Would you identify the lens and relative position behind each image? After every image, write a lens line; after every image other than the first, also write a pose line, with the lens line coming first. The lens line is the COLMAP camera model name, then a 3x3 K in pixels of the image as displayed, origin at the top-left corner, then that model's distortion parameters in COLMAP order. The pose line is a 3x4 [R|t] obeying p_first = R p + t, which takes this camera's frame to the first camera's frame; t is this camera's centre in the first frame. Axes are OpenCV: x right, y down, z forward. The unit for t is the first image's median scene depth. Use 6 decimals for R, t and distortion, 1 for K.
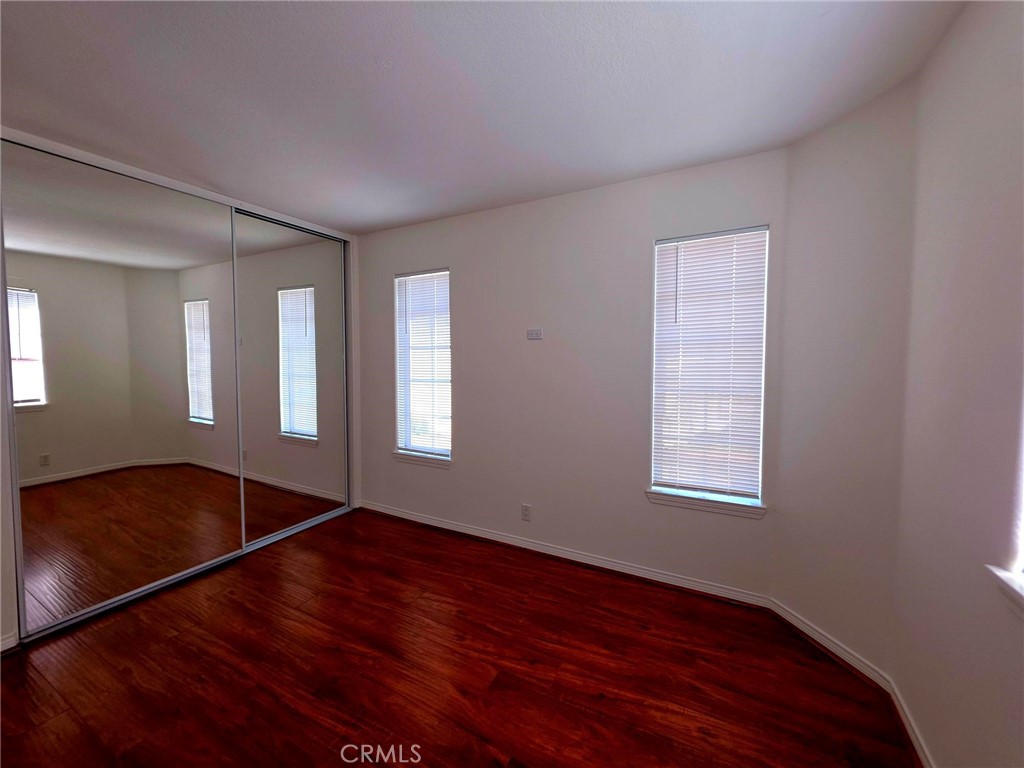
lens RADIAL K [[409.3, 0, 514.8], [0, 409.3, 380.5], [0, 0, 1]] dist [-0.001644, -0.000569]
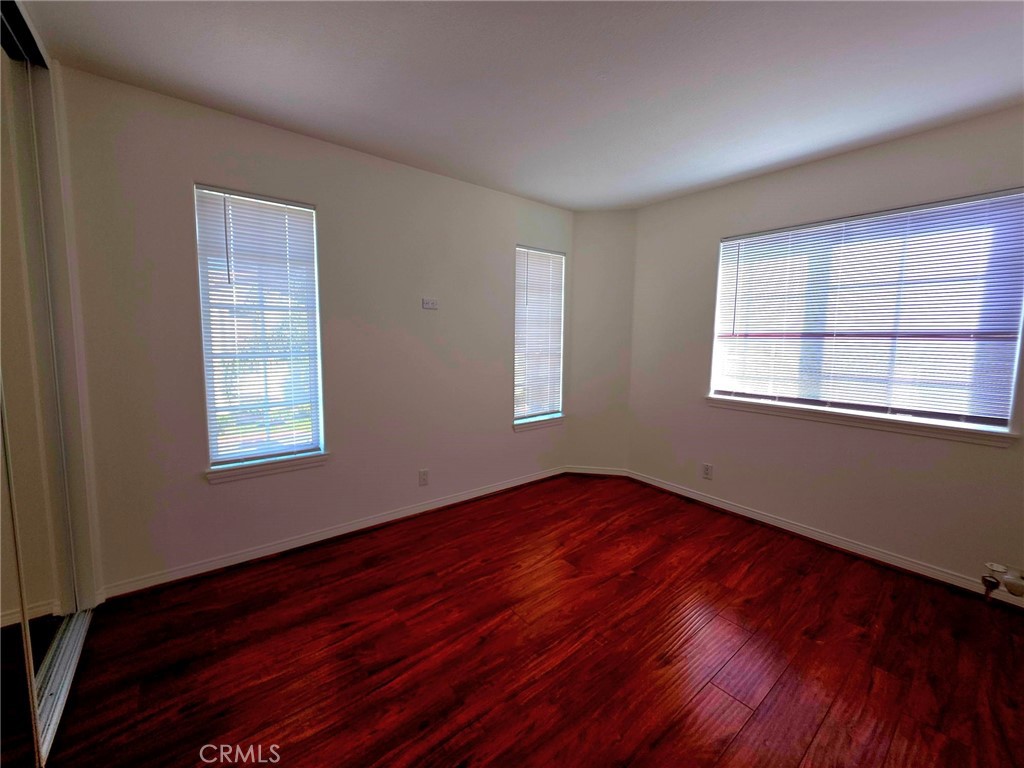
lens RADIAL K [[409.3, 0, 515.5], [0, 409.3, 379.8], [0, 0, 1]] dist [-0.001644, -0.000569]
pose [[0.387395, -0.093719, 0.917138, -1.059984], [0.032169, 0.995588, 0.088148, -0.008505], [-0.921352, -0.004644, 0.388701, 0.503883]]
